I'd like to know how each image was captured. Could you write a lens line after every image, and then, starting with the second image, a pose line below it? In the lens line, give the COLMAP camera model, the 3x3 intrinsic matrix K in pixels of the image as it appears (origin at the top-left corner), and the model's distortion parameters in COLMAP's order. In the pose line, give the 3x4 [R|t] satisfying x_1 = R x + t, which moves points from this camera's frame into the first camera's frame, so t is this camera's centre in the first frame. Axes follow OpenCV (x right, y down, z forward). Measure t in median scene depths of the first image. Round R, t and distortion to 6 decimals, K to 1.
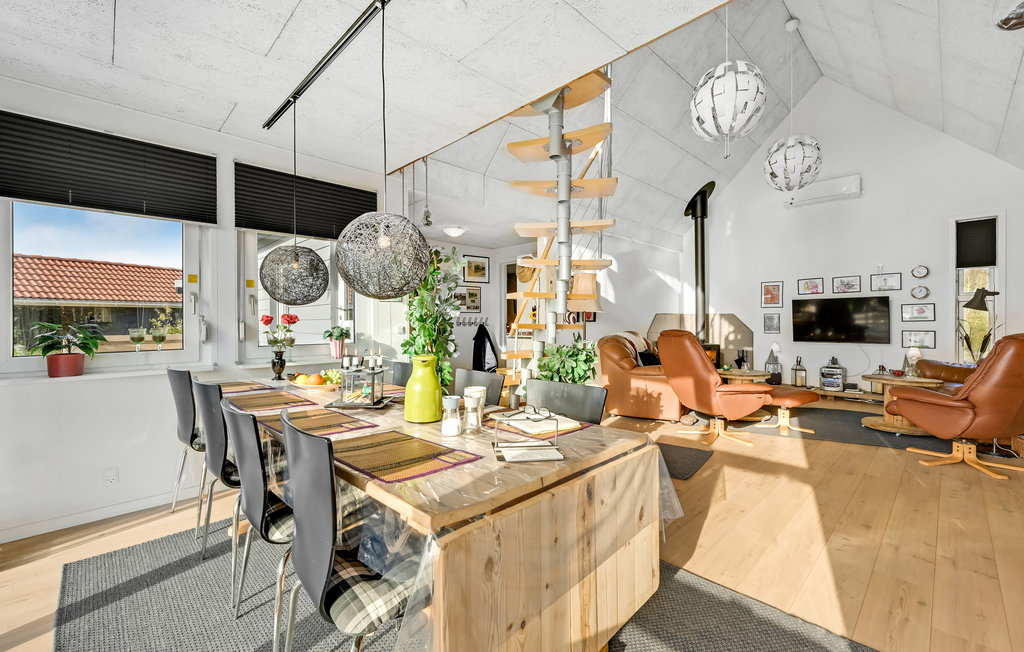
lens RADIAL K [[429.6, 0, 512.0], [0, 429.6, 326.0], [0, 0, 1]] dist [-0.000031, -0.000219]
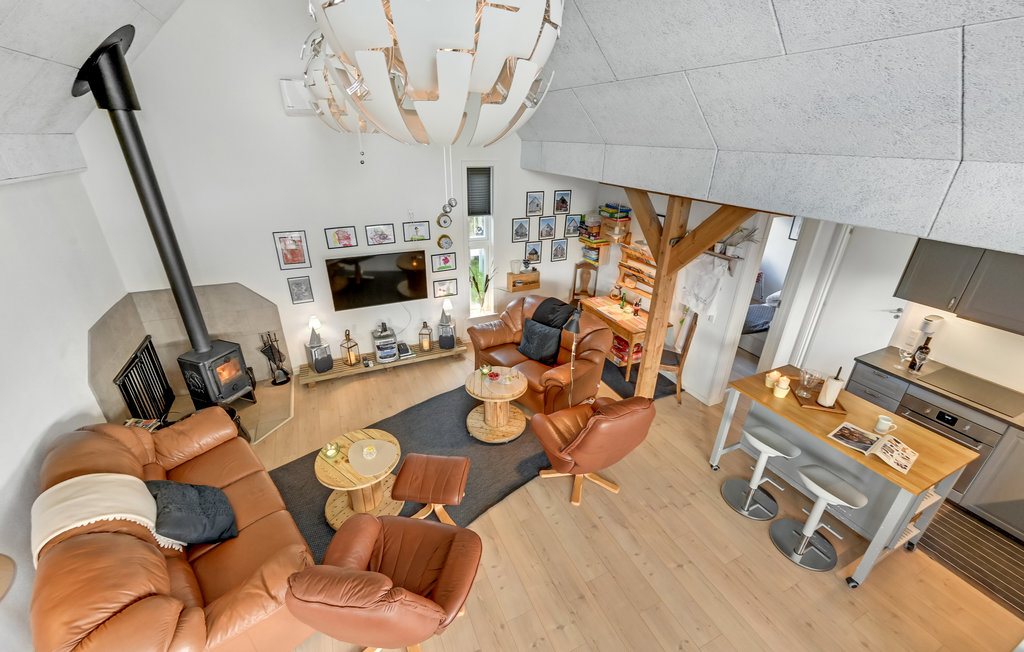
lens RADIAL K [[411.3, 0, 512.0], [0, 411.3, 326.0], [0, 0, 1]] dist [0.000232, 0.000006]
pose [[0.327236, -0.391189, 0.860167, 0.122812], [-0.018944, 0.907386, 0.419871, -0.271924], [-0.944753, -0.153692, 0.289519, 0.515248]]
